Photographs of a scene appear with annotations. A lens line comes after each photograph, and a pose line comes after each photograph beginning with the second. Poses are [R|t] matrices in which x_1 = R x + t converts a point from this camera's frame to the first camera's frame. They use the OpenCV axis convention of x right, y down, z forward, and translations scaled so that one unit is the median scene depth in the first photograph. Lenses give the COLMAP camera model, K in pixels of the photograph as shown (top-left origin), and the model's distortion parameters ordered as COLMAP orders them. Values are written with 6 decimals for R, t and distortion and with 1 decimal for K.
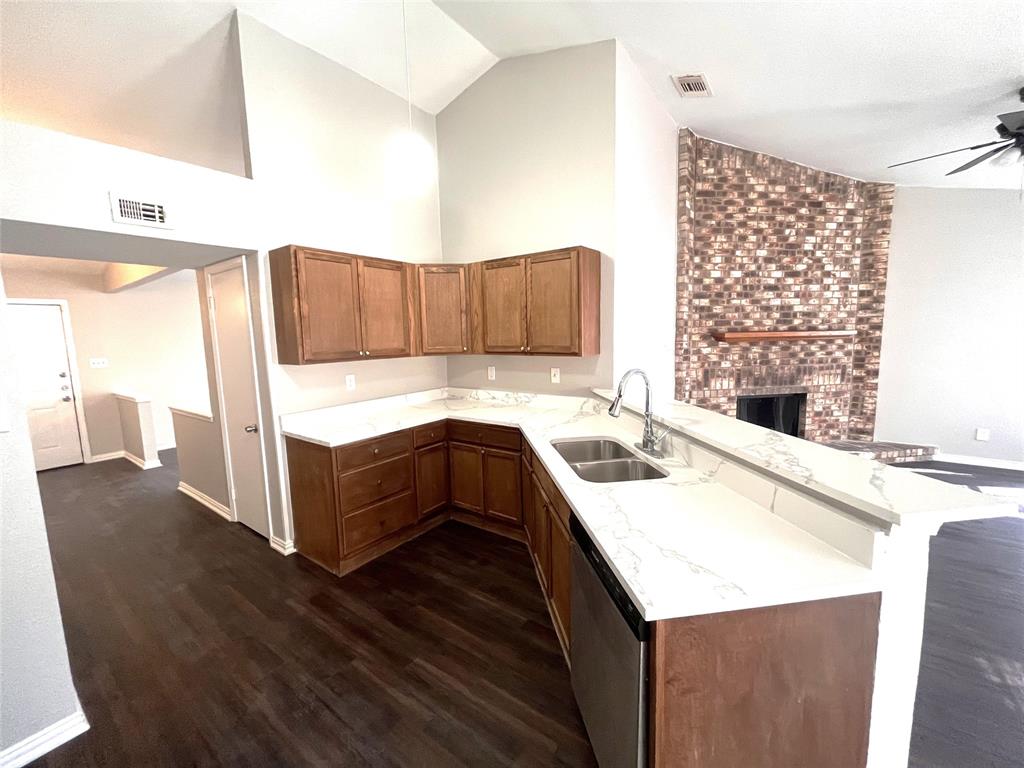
lens RADIAL K [[412.7, 0, 512.3], [0, 412.7, 380.5], [0, 0, 1]] dist [-0.001606, -0.000632]
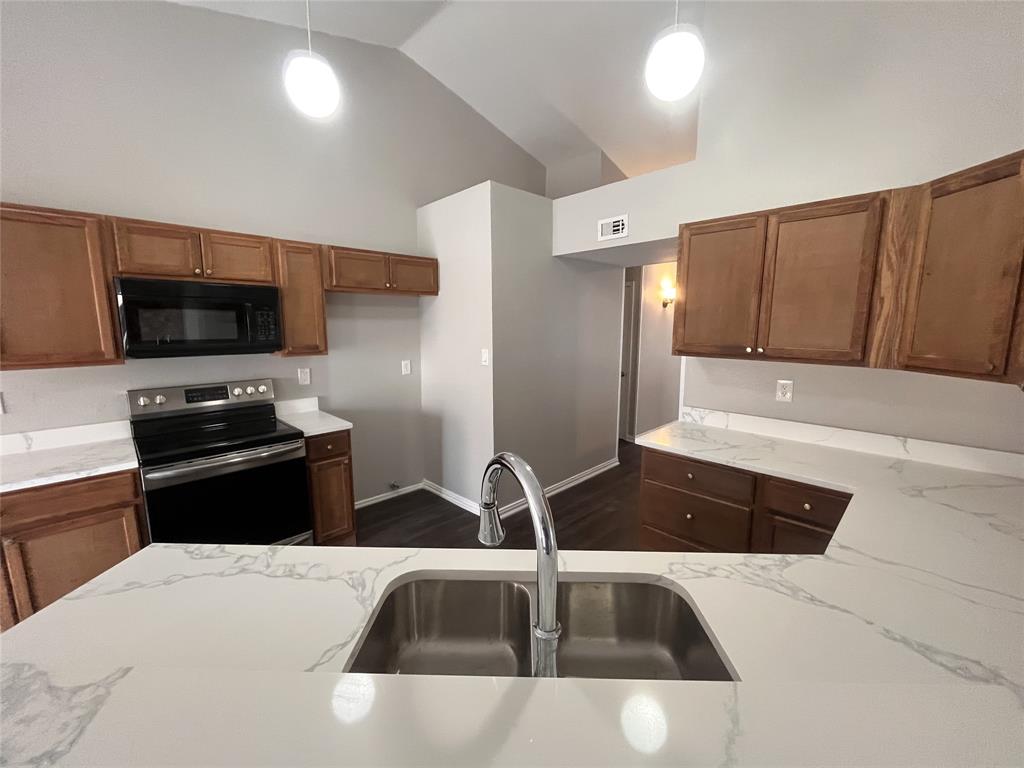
lens RADIAL K [[412.7, 0, 511.2], [0, 412.7, 381.1], [0, 0, 1]] dist [-0.001606, -0.000632]
pose [[-0.160728, 0.166584, -0.972839, 0.410460], [-0.109430, 0.976569, 0.185303, -0.099993], [0.980914, 0.136242, -0.138733, 0.688190]]
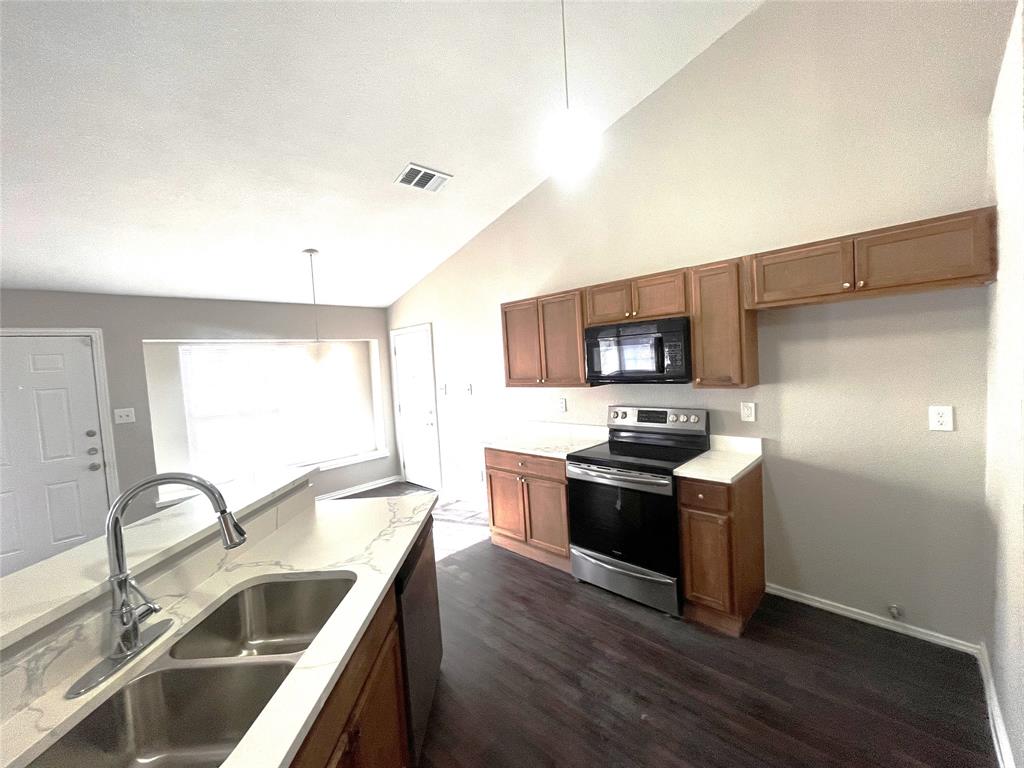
lens RADIAL K [[412.7, 0, 511.1], [0, 412.7, 382.0], [0, 0, 1]] dist [-0.001606, -0.000632]
pose [[-0.986422, 0.081122, 0.142799, -0.142994], [0.103739, 0.981840, 0.158836, -0.119151], [-0.127320, 0.171493, -0.976924, 0.951697]]
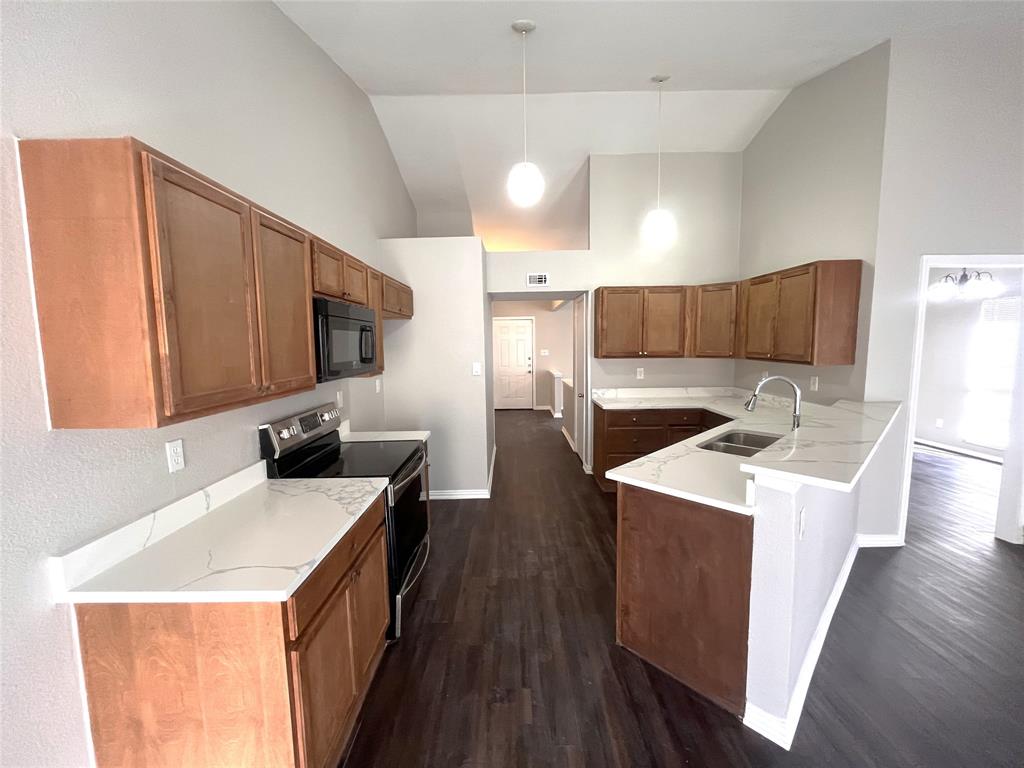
lens RADIAL K [[412.7, 0, 511.0], [0, 412.7, 381.3], [0, 0, 1]] dist [-0.001606, -0.000632]
pose [[0.589192, 0.097714, -0.802063, 0.537917], [-0.095010, 0.994152, 0.051322, 0.001155], [0.802388, 0.045965, 0.595030, -0.230122]]
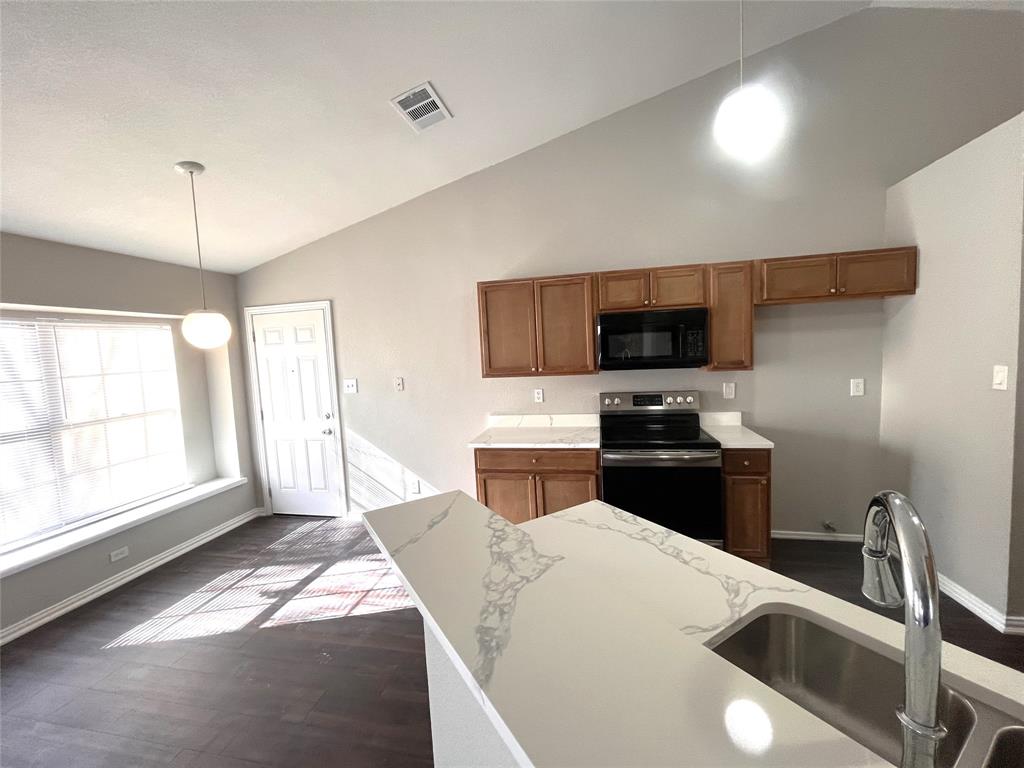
lens RADIAL K [[412.7, 0, 510.5], [0, 412.7, 381.3], [0, 0, 1]] dist [-0.001606, -0.000632]
pose [[-0.909435, 0.104932, -0.402389, 0.425328], [0.026745, 0.980396, 0.195216, -0.110014], [0.414985, 0.166774, -0.894412, 0.748767]]
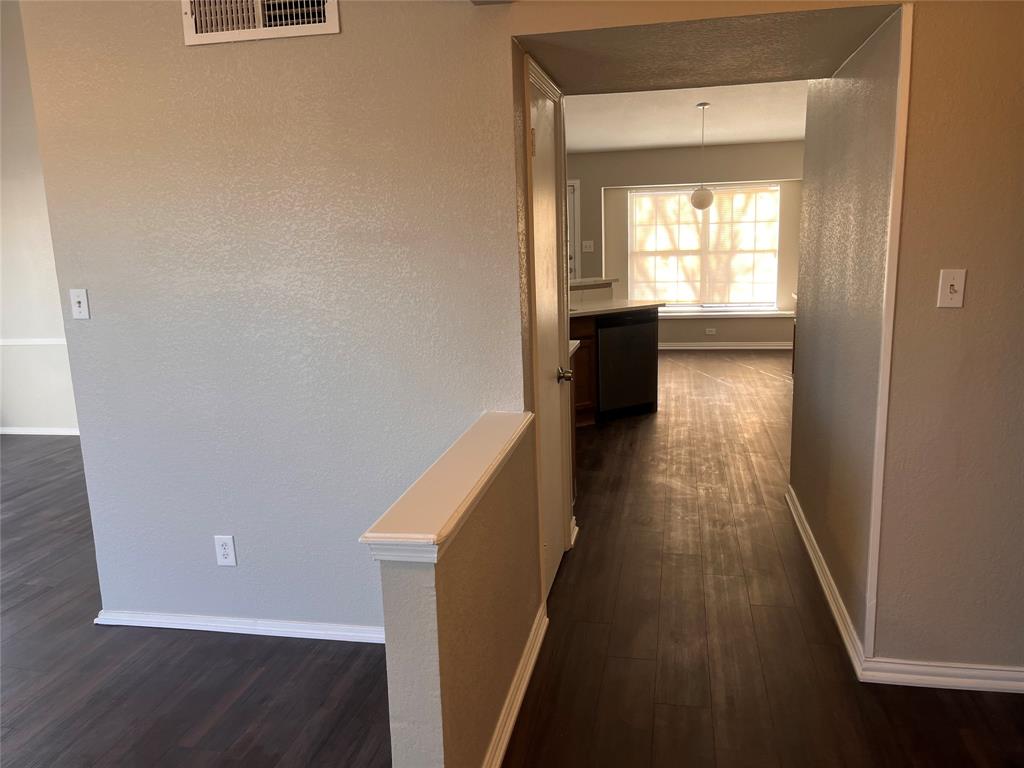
lens RADIAL K [[781.4, 0, 513.3], [0, 781.4, 383.3], [0, 0, 1]] dist [-0.001068, -0.021860]
pose [[-0.423162, -0.134458, 0.896022, -1.614681], [0.144621, 0.966225, 0.213292, -0.125517], [-0.894437, 0.219841, -0.389425, 1.535164]]
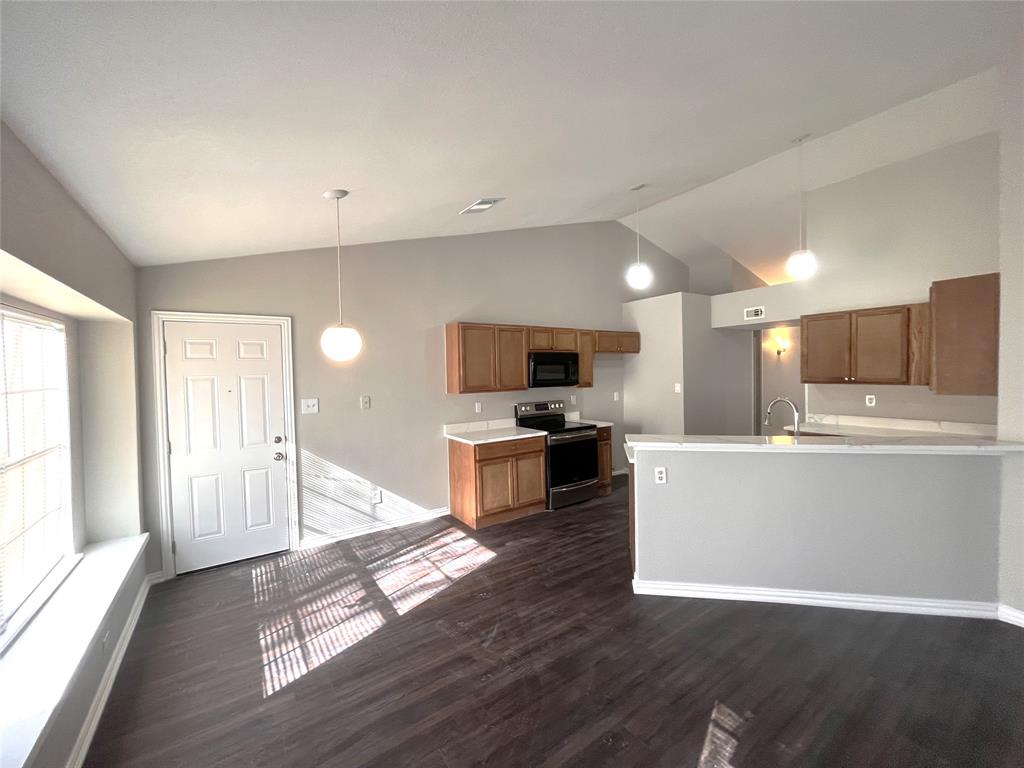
lens RADIAL K [[412.7, 0, 511.6], [0, 412.7, 382.2], [0, 0, 1]] dist [-0.001606, -0.000632]
pose [[-0.331008, 0.061208, -0.941641, 1.338787], [-0.078678, 0.992629, 0.092180, -0.094120], [0.940342, 0.104598, -0.323752, 0.369590]]
